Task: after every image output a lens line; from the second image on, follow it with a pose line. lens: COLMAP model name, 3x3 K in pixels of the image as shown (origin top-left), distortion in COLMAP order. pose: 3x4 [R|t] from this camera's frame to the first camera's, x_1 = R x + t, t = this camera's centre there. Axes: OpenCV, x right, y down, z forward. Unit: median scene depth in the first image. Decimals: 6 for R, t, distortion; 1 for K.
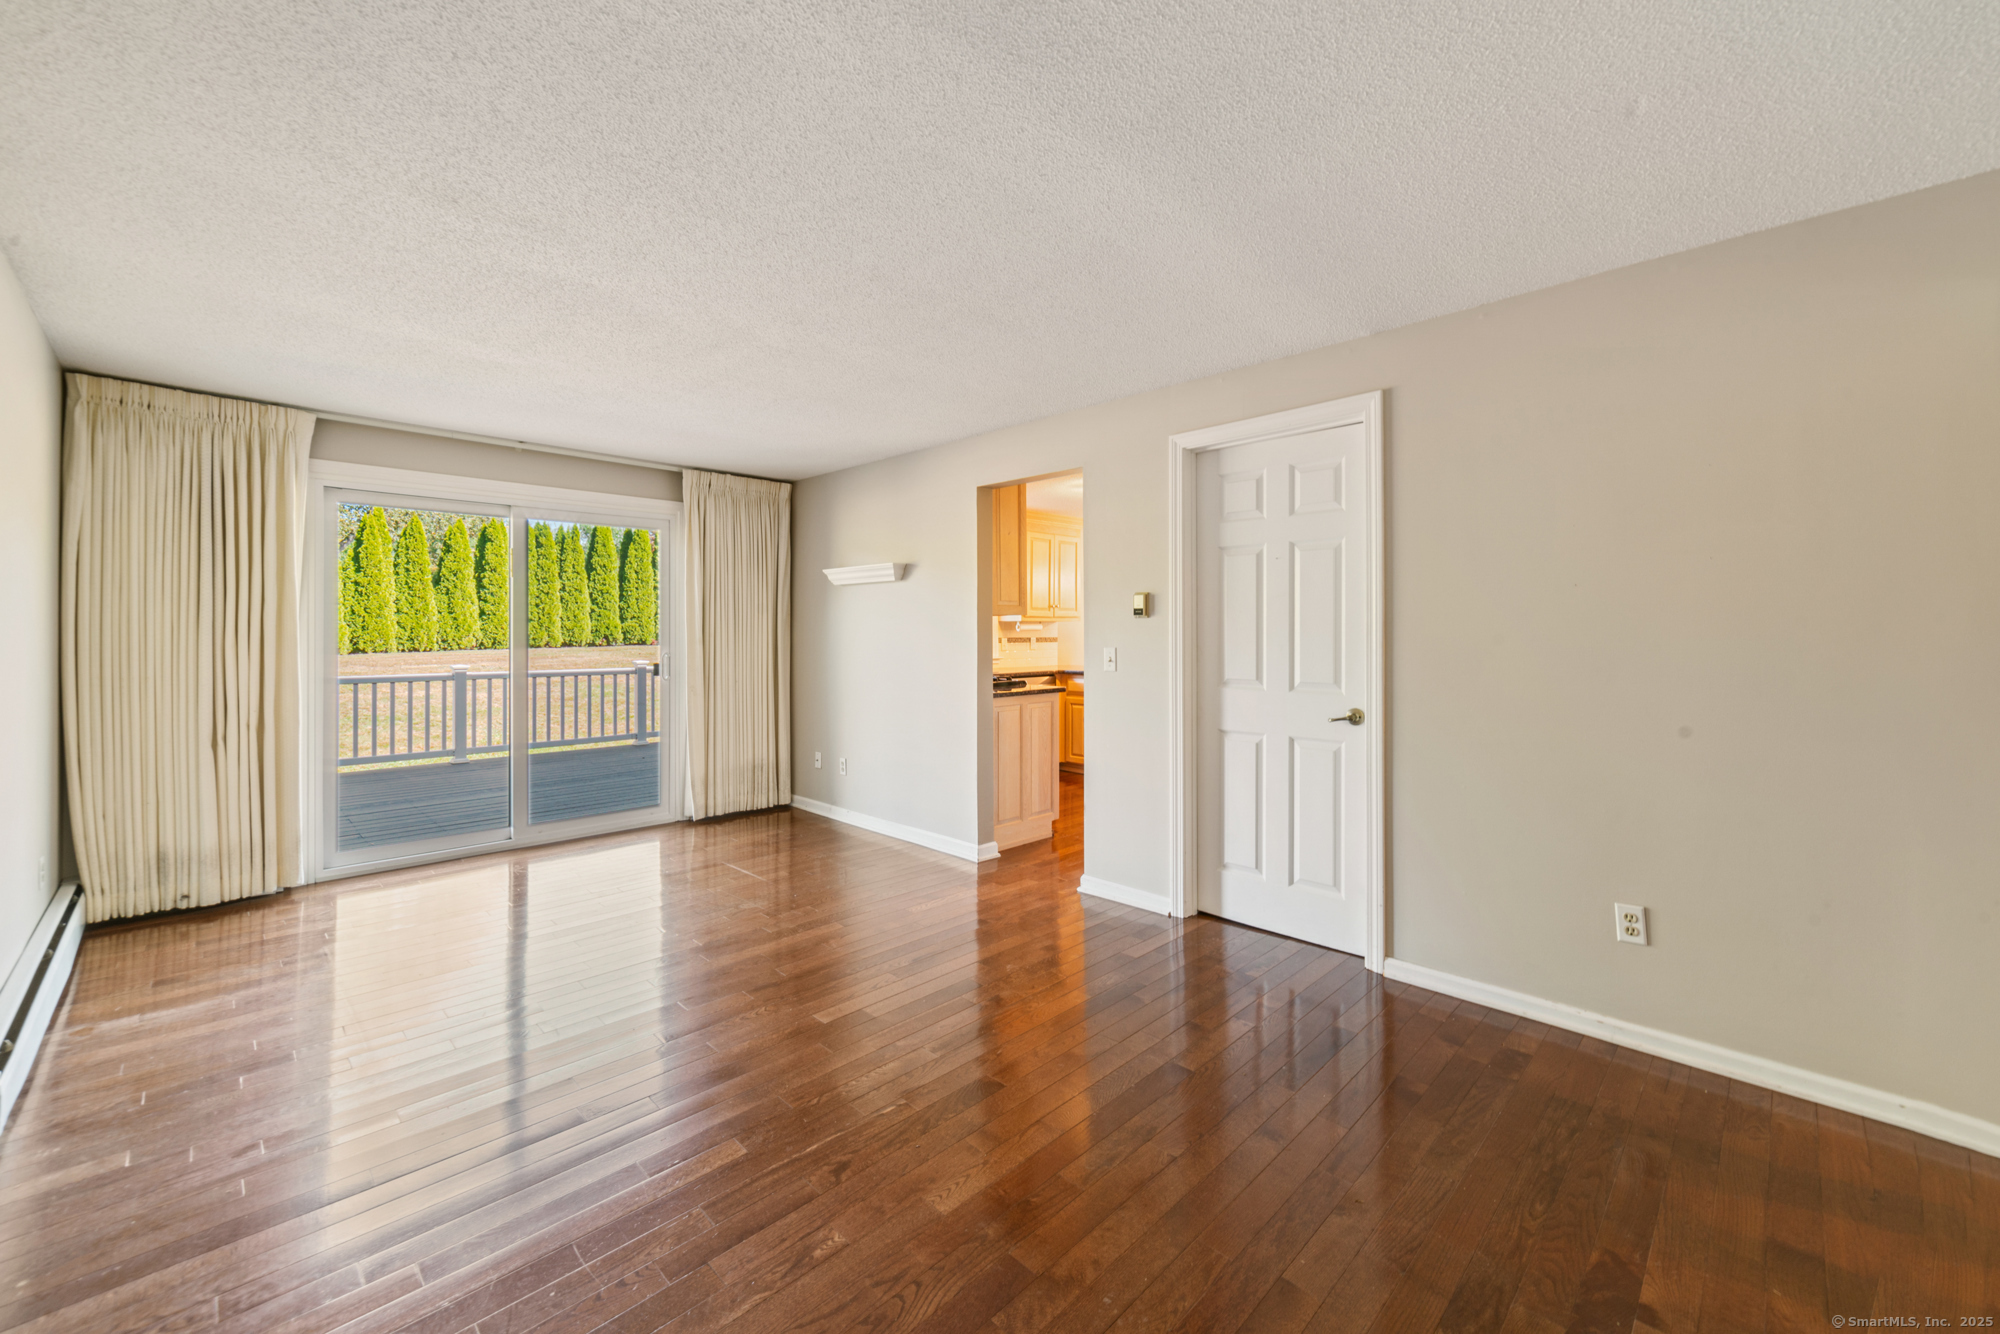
lens RADIAL K [[802.9, 0, 1000.1], [0, 802.9, 630.3], [0, 0, 1]] dist [-0.000390, -0.000043]
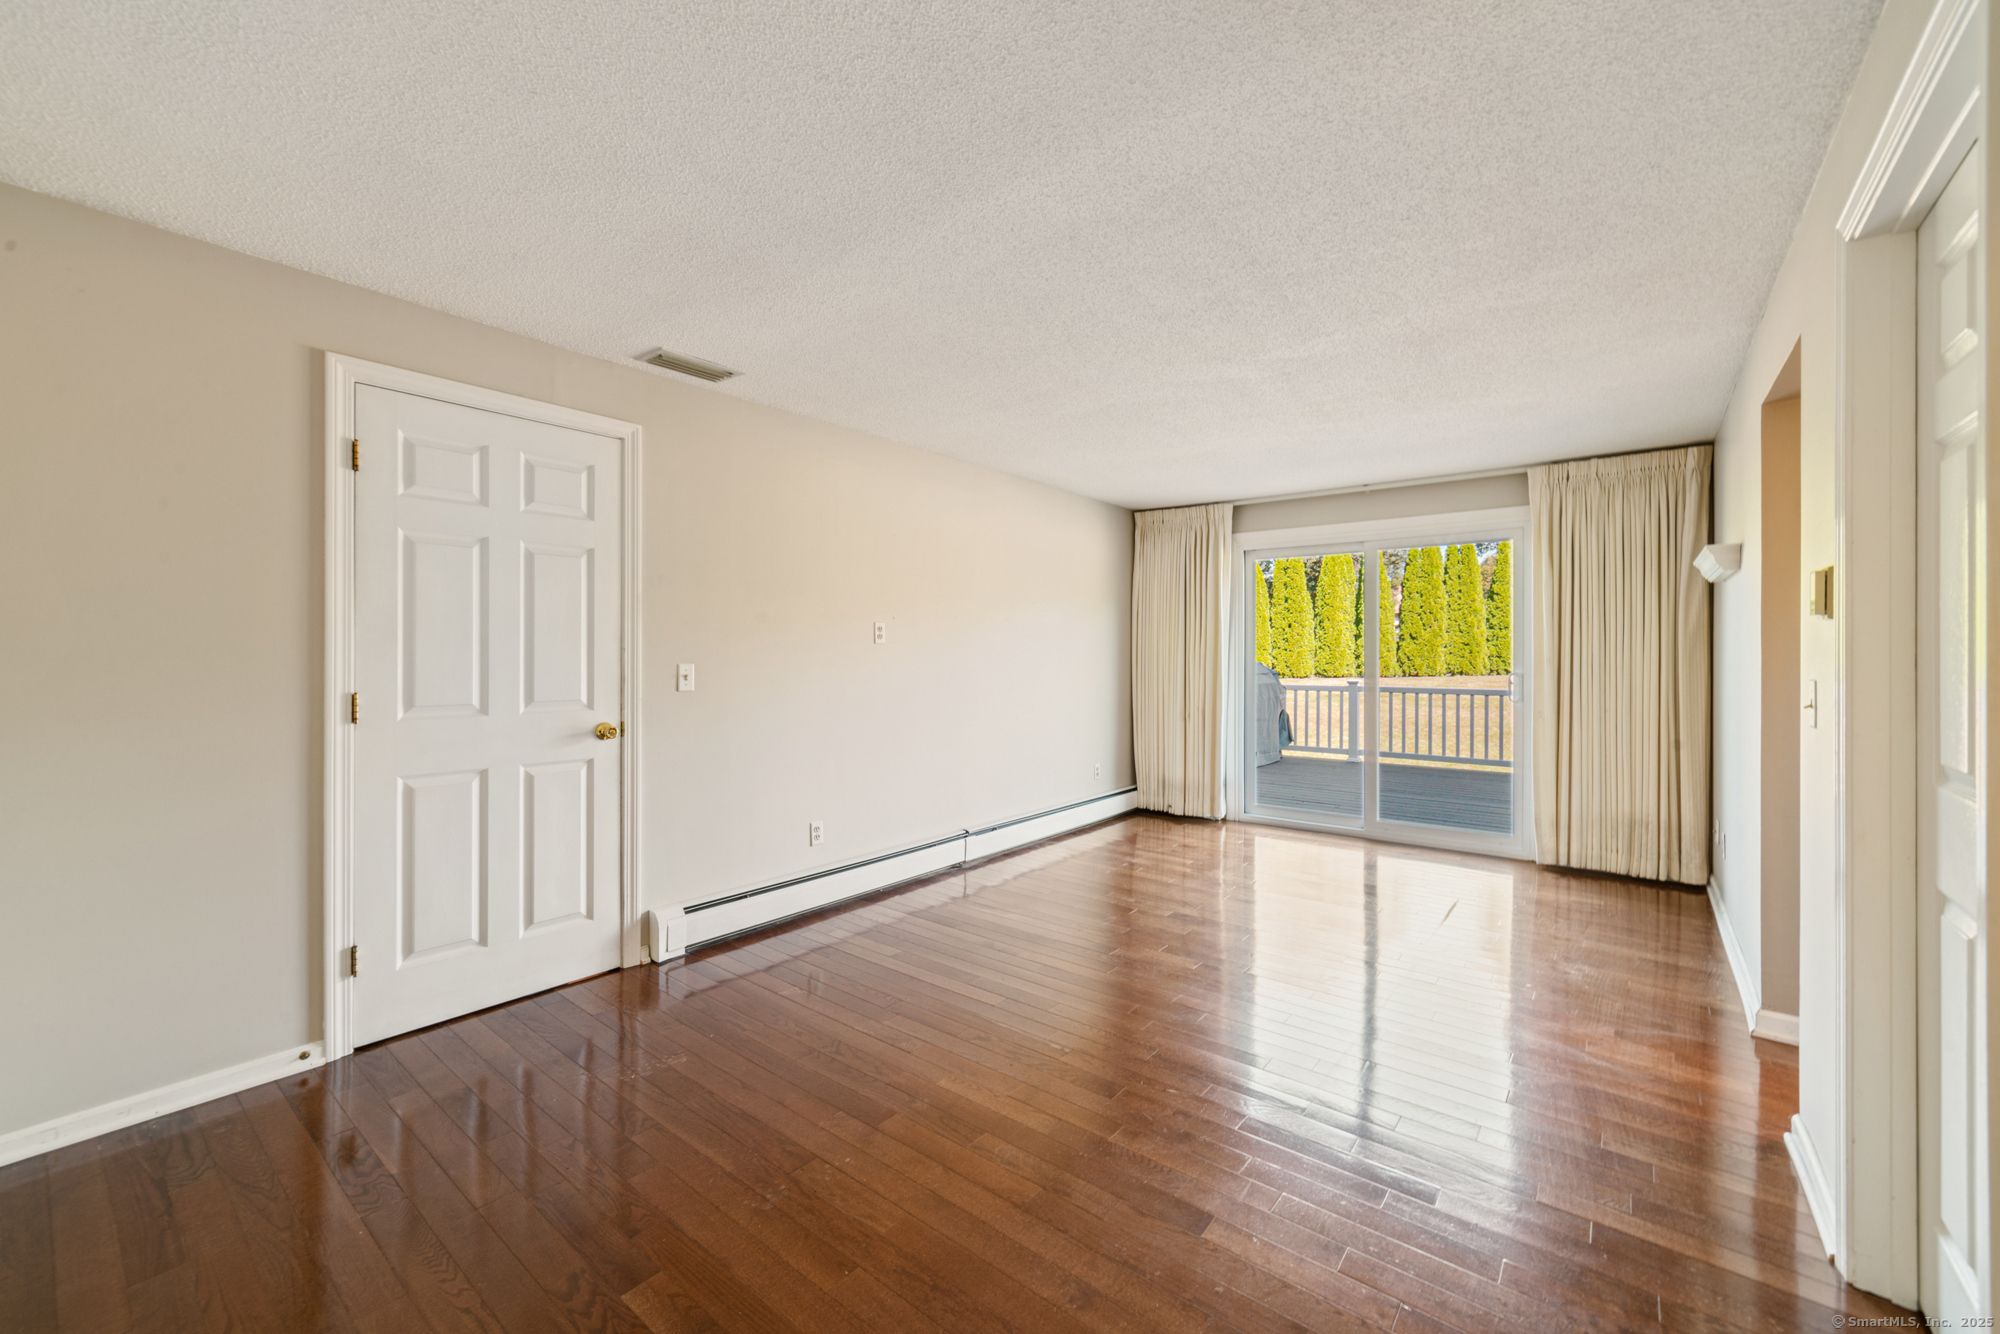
lens RADIAL K [[777.5, 0, 1000.0], [0, 777.5, 667.0], [0, 0, 1]] dist [0.000943, 0.000003]
pose [[0.100818, 0.019297, -0.994718, 0.418780], [0.005462, 0.999786, 0.019949, 0.000194], [0.994890, -0.007444, 0.100691, 0.332806]]
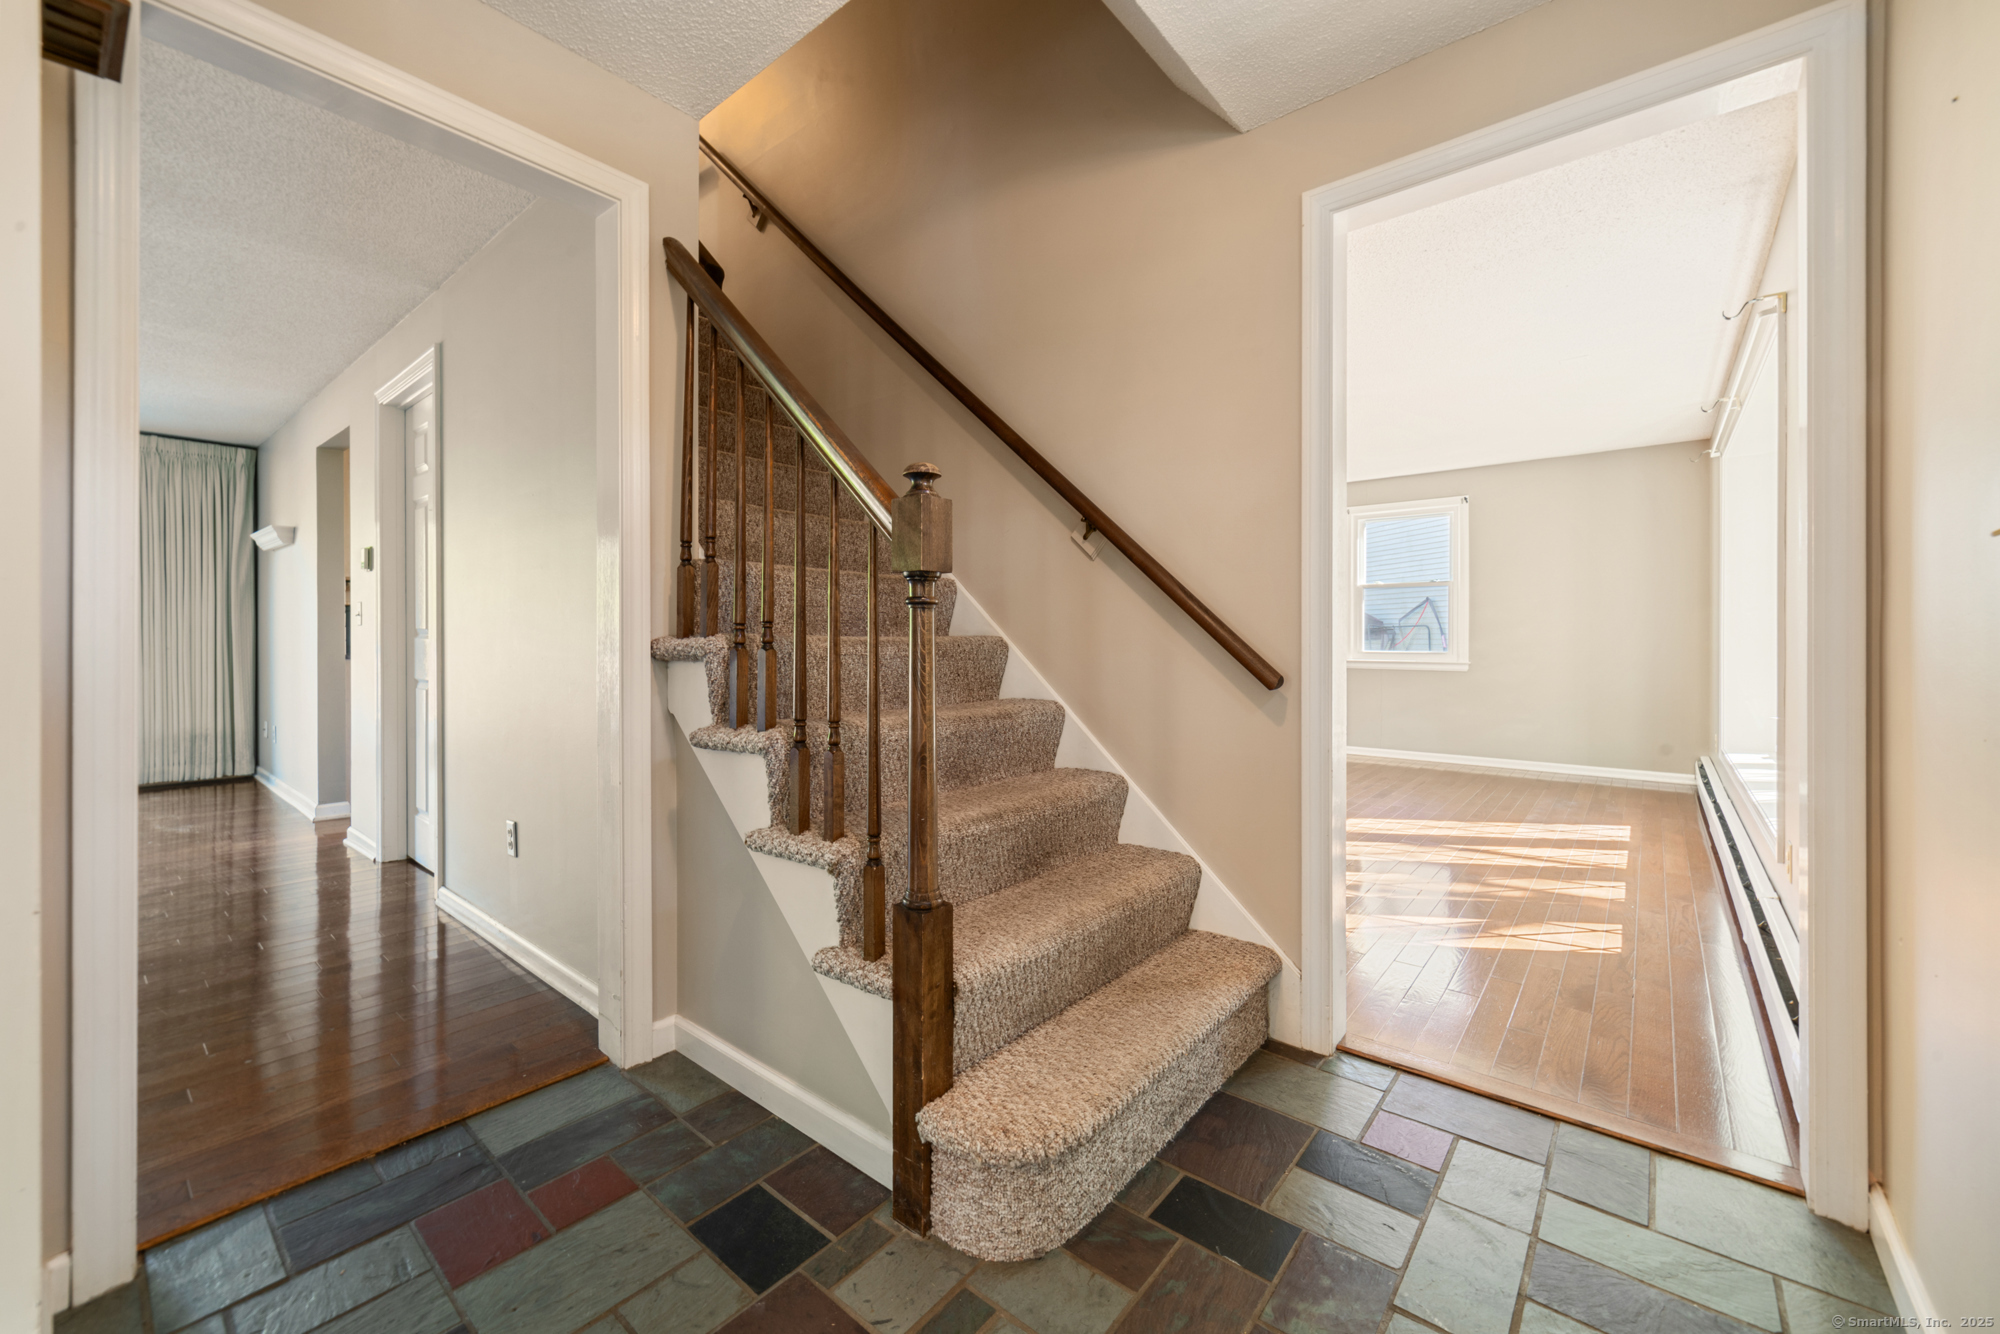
lens RADIAL K [[784.4, 0, 1003.6], [0, 784.4, 636.1], [0, 0, 1]] dist [0.001830, 0.000330]
pose [[0.995494, 0.011229, 0.094160, 0.633269], [-0.011044, 0.999936, -0.002485, 0.042914], [-0.094182, 0.001434, 0.995554, -0.051595]]
